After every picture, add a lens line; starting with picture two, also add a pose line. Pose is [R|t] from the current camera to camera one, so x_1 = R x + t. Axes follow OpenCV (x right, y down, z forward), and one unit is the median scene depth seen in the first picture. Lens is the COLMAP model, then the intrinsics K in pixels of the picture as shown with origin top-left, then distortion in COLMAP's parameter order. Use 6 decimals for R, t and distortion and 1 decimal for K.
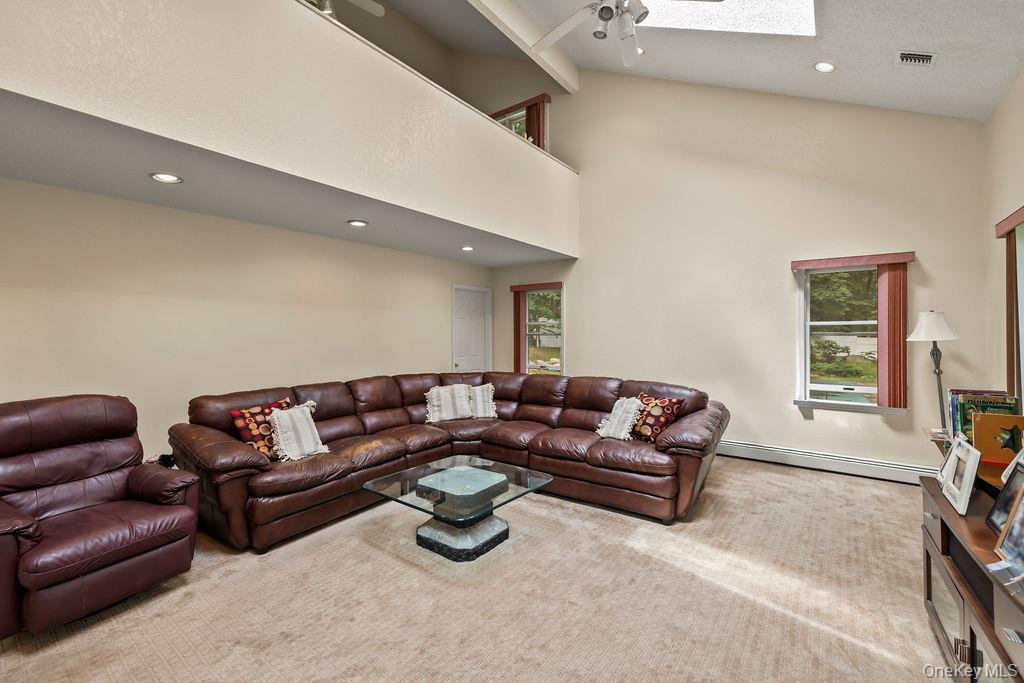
lens RADIAL K [[437.7, 0, 509.2], [0, 437.7, 336.1], [0, 0, 1]] dist [0.000303, 0.000030]
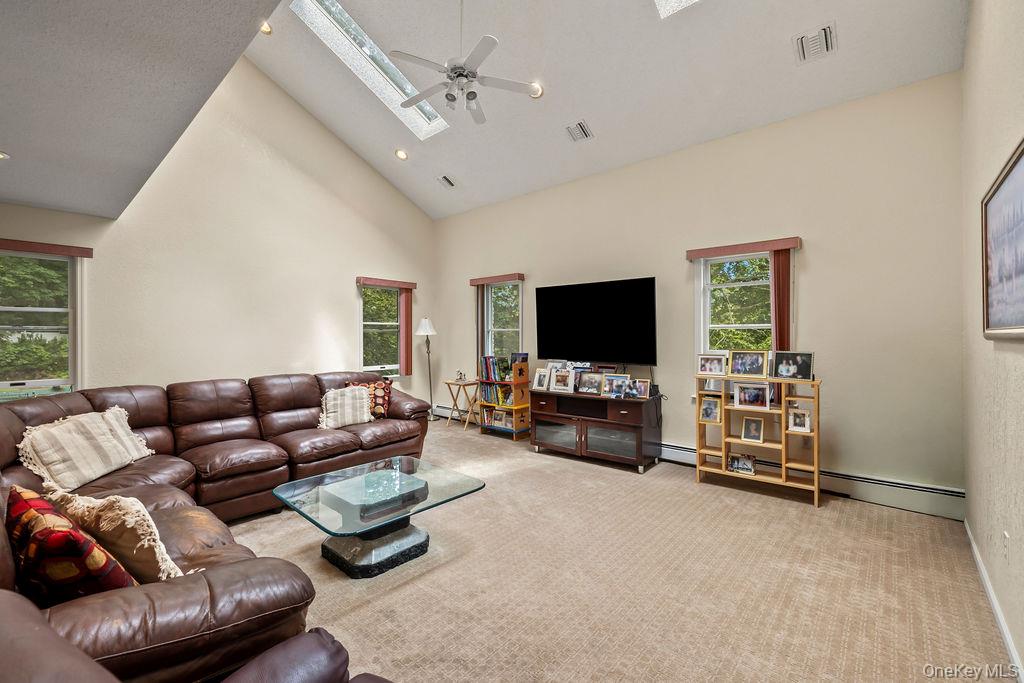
lens RADIAL K [[431.6, 0, 510.4], [0, 431.6, 338.6], [0, 0, 1]] dist [-0.001208, 0.000043]
pose [[0.081332, -0.004586, 0.996676, -0.809953], [0.011580, 0.999926, 0.003656, 0.025088], [-0.996620, 0.011244, 0.081379, 0.551634]]
